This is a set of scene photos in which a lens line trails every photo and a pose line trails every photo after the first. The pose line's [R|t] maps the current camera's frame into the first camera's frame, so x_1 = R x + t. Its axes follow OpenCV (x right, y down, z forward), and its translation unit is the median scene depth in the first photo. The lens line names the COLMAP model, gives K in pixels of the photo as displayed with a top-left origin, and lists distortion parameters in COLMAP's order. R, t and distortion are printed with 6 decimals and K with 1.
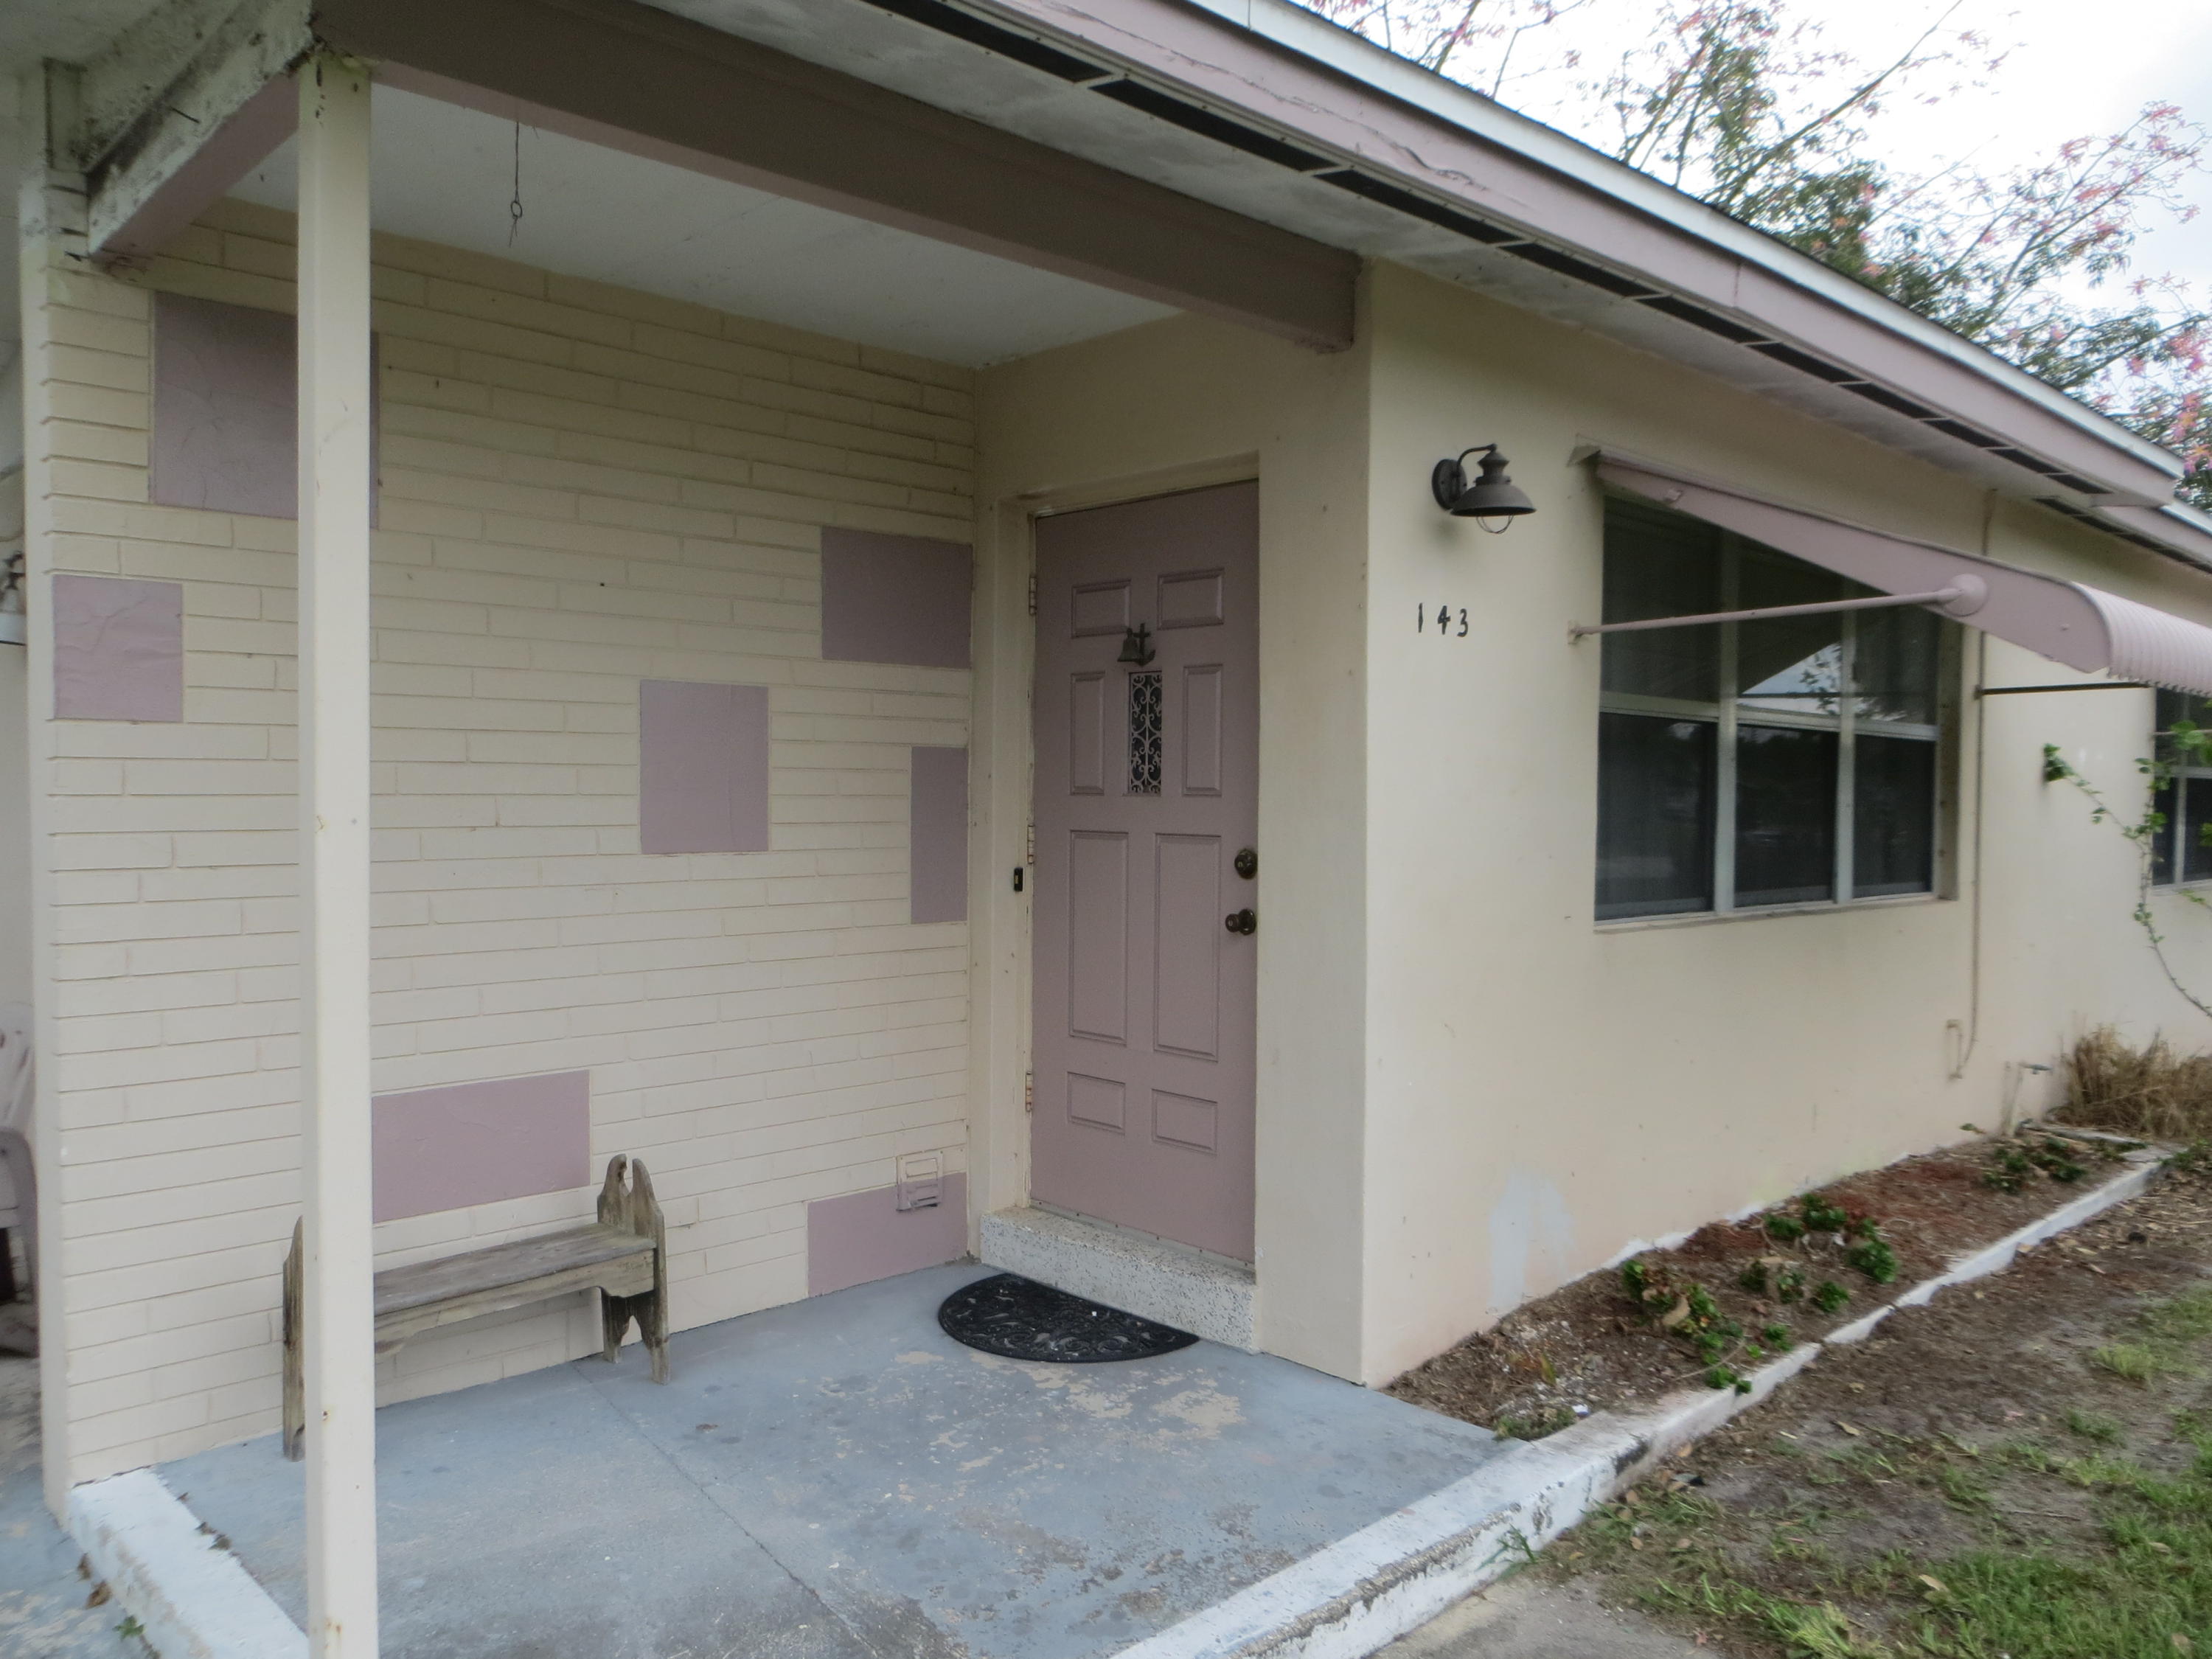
lens RADIAL K [[1656.7, 0, 1112.8], [0, 1656.7, 826.4], [0, 0, 1]] dist [-0.026489, 0.040220]
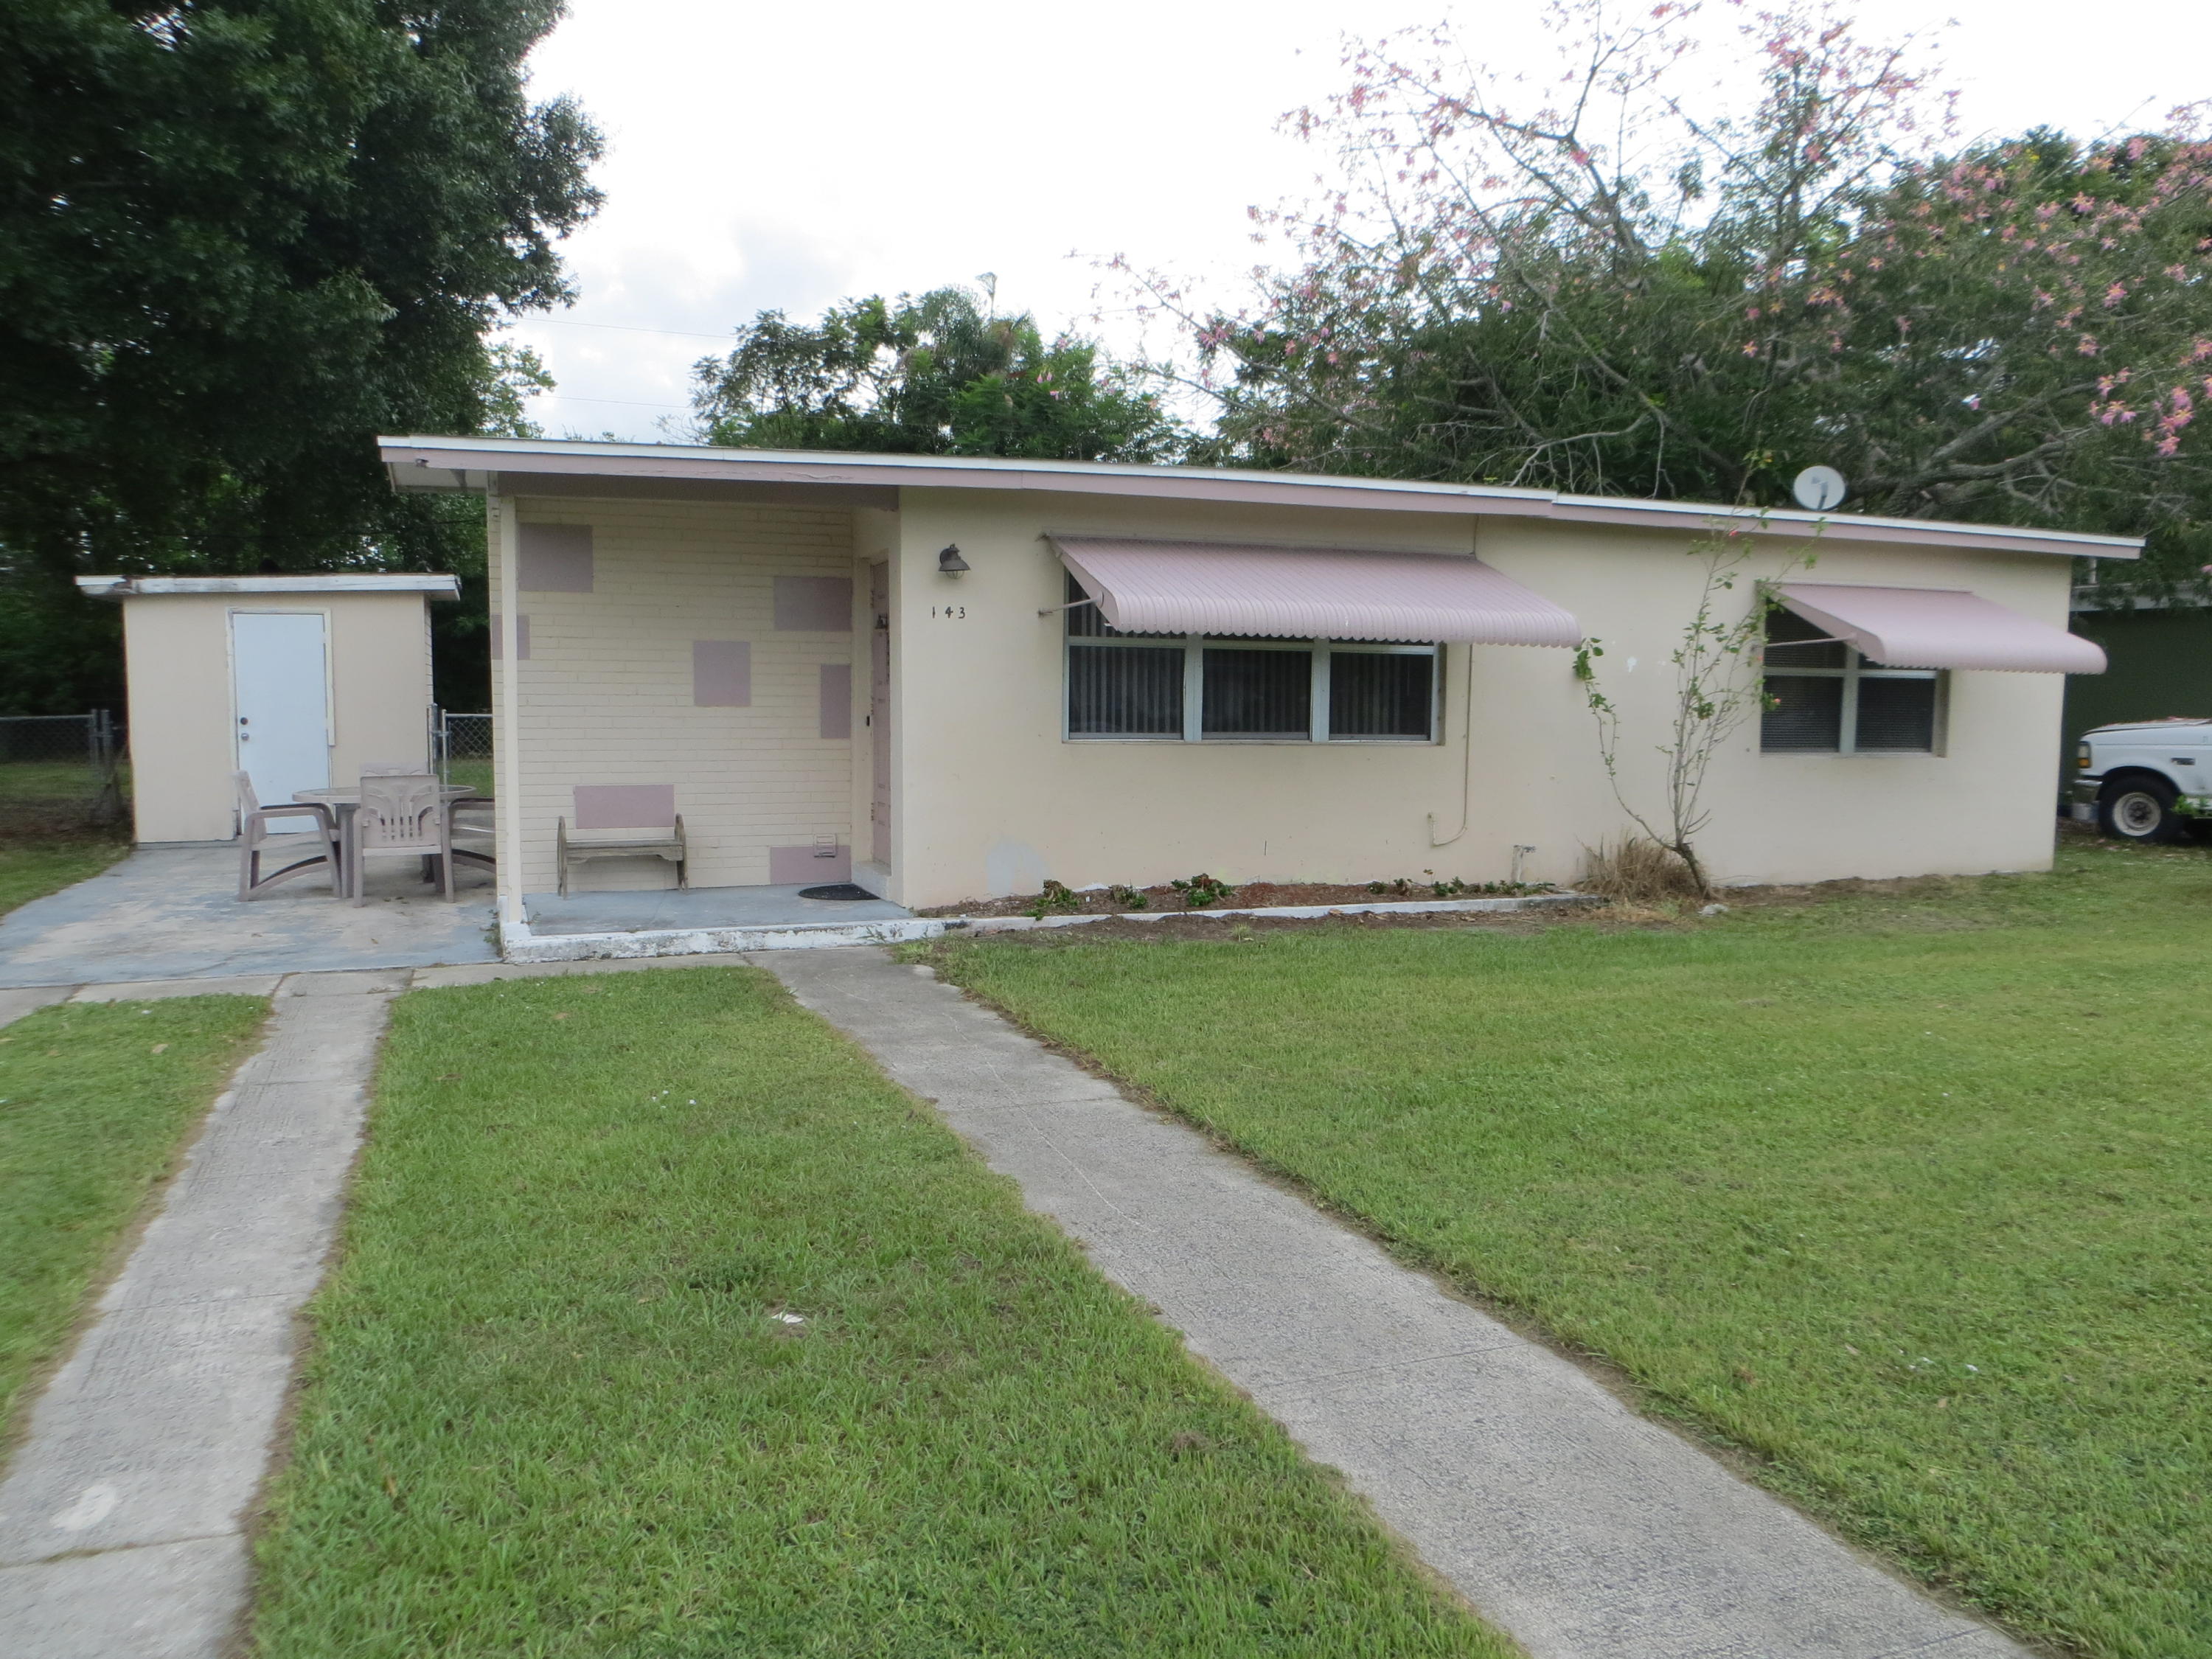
lens RADIAL K [[1656.7, 0, 1102.2], [0, 1656.7, 834.1], [0, 0, 1]] dist [-0.026489, 0.040220]
pose [[0.913595, 0.034055, -0.405196, 1.373688], [-0.011506, 0.998253, 0.057955, 0.060050], [0.406462, -0.048285, 0.912391, -1.157498]]
